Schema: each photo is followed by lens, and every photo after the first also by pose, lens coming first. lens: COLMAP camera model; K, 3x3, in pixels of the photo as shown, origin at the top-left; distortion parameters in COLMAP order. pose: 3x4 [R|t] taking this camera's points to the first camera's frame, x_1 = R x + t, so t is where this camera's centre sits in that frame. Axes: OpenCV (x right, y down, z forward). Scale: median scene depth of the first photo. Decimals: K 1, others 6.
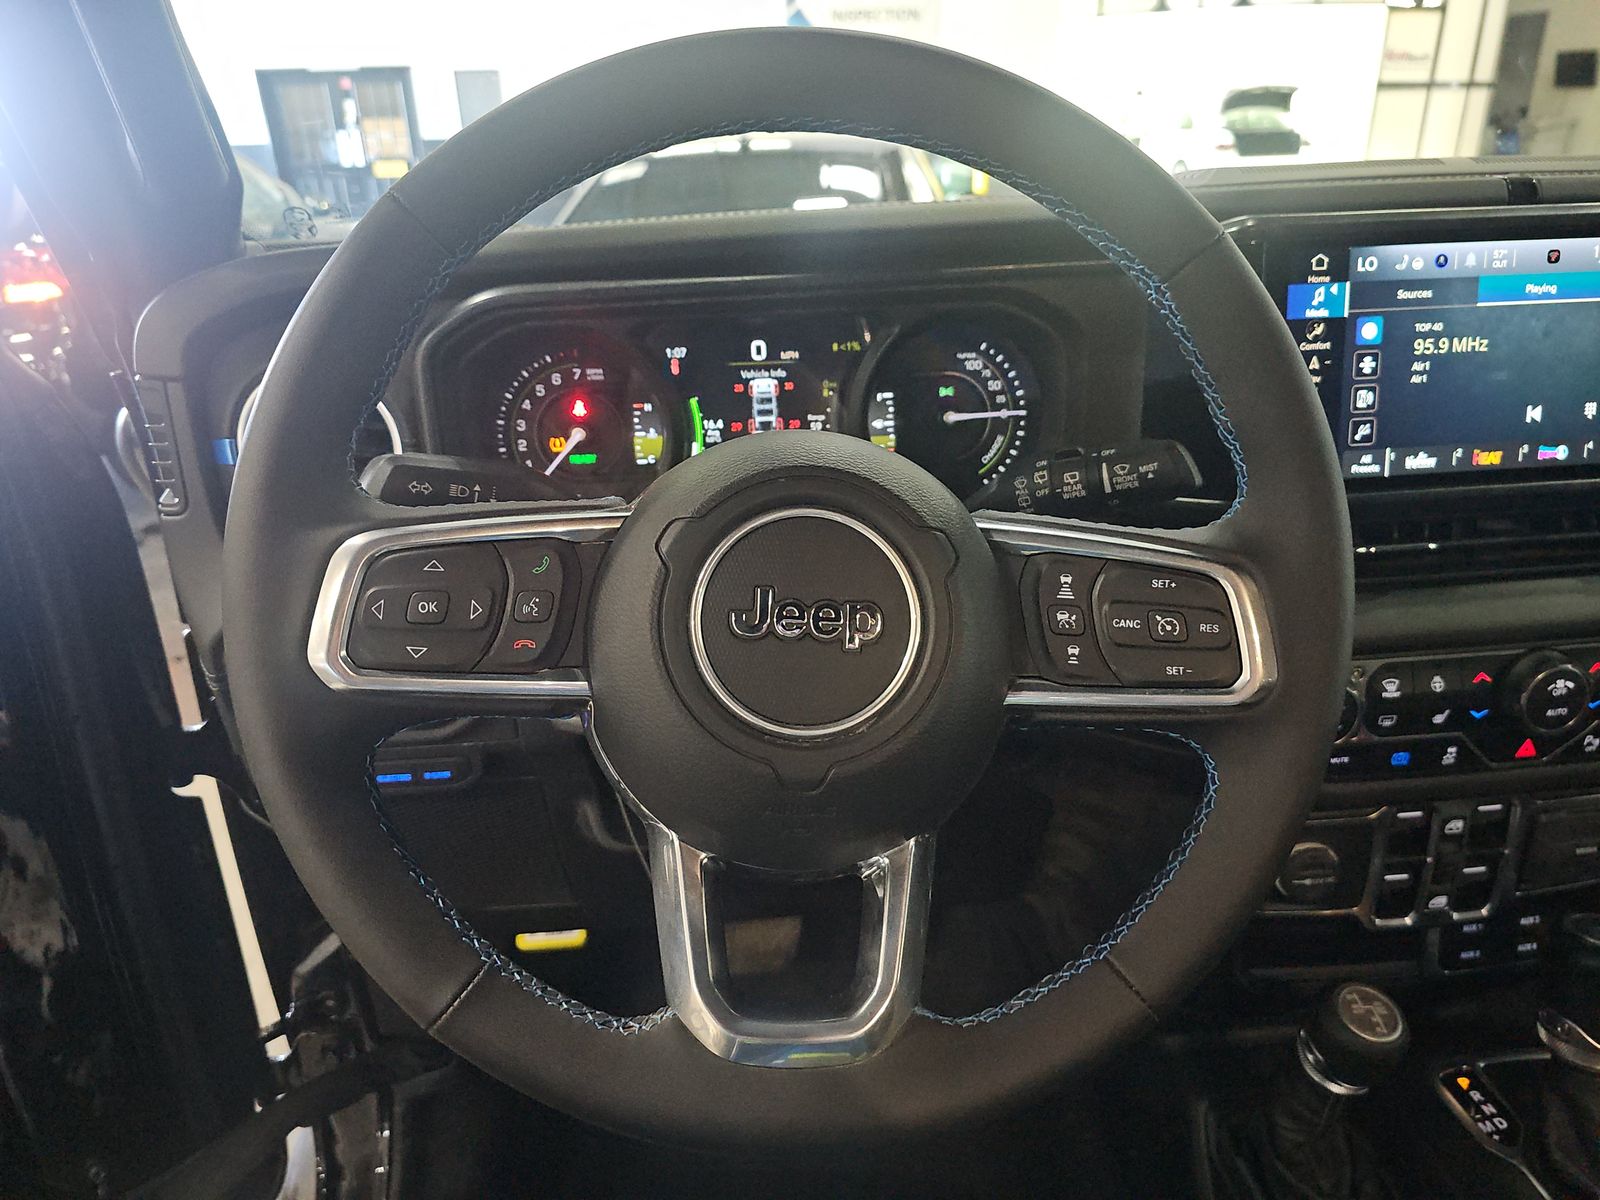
lens RADIAL K [[1092.0, 0, 791.2], [0, 1092.0, 582.4], [0, 0, 1]] dist [0.066405, -0.080597]
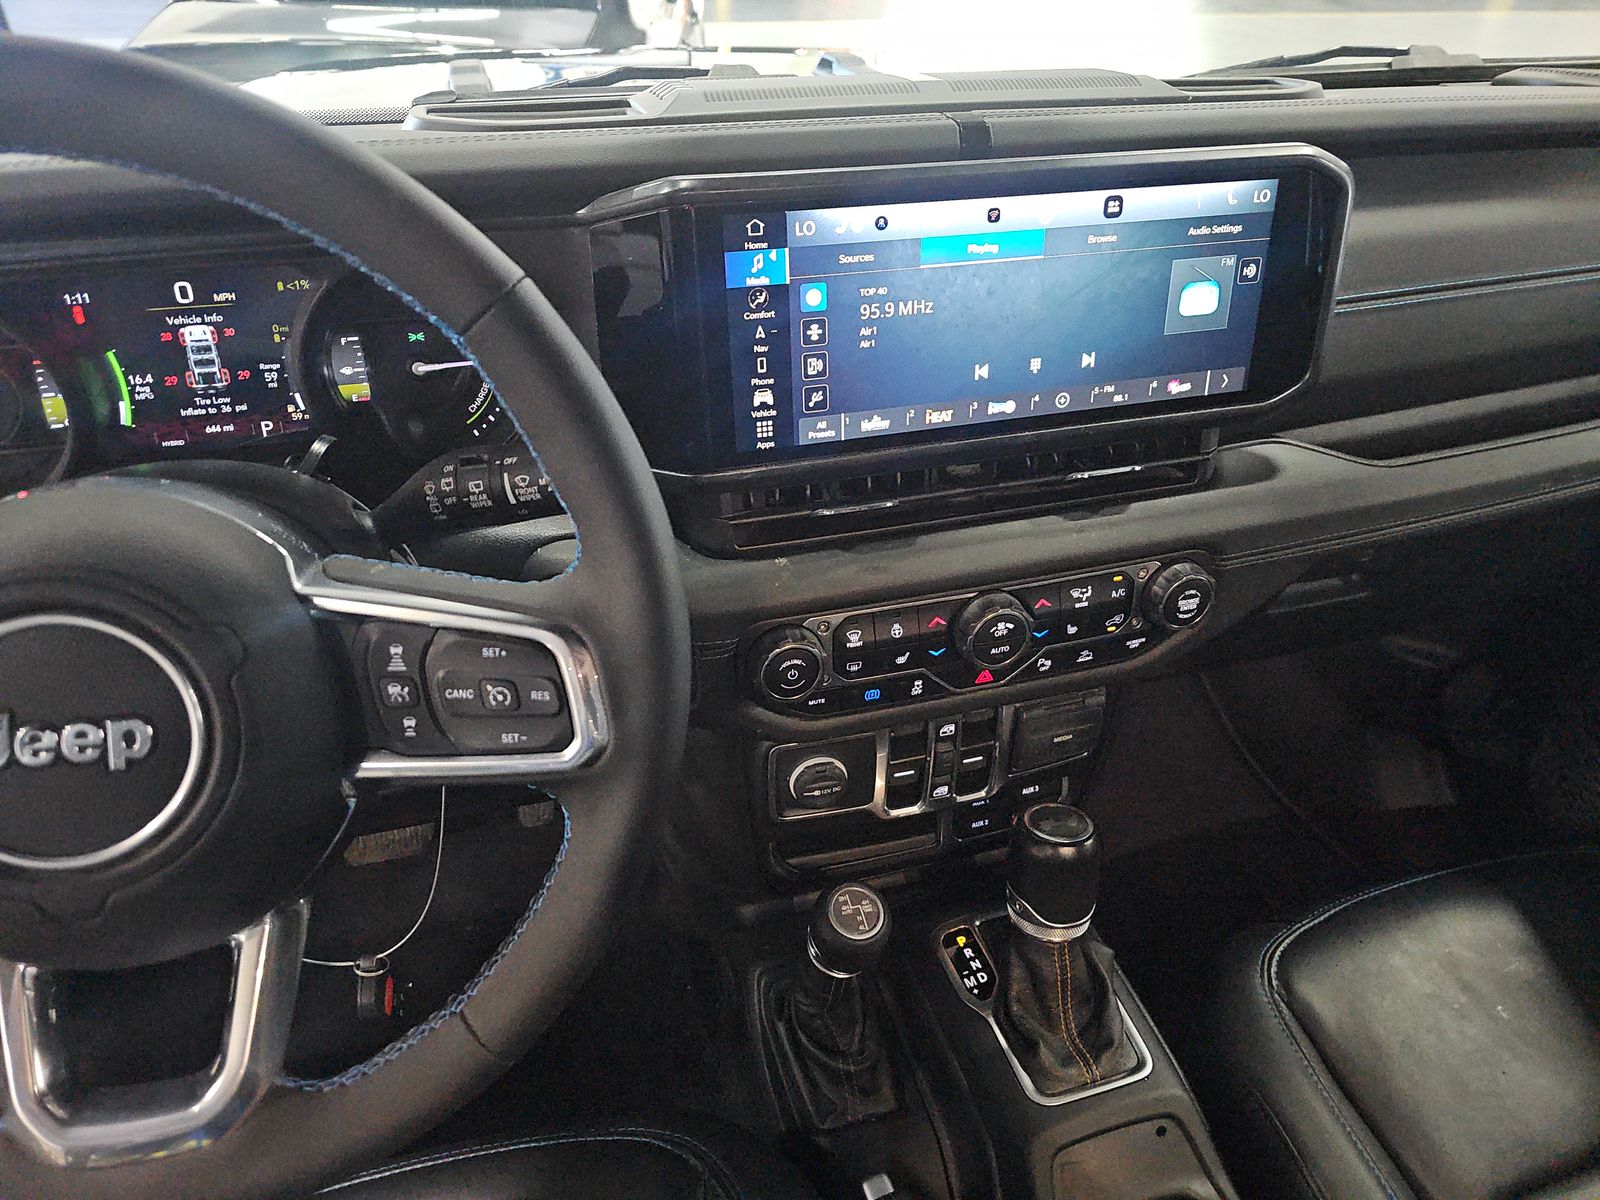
lens RADIAL K [[1092.0, 0, 791.2], [0, 1092.0, 582.4], [0, 0, 1]] dist [0.066405, -0.080597]
pose [[0.979431, -0.067645, 0.190103, 0.294022], [0.026867, 0.977463, 0.209392, -0.179808], [-0.199983, -0.199977, 0.959175, 0.023435]]
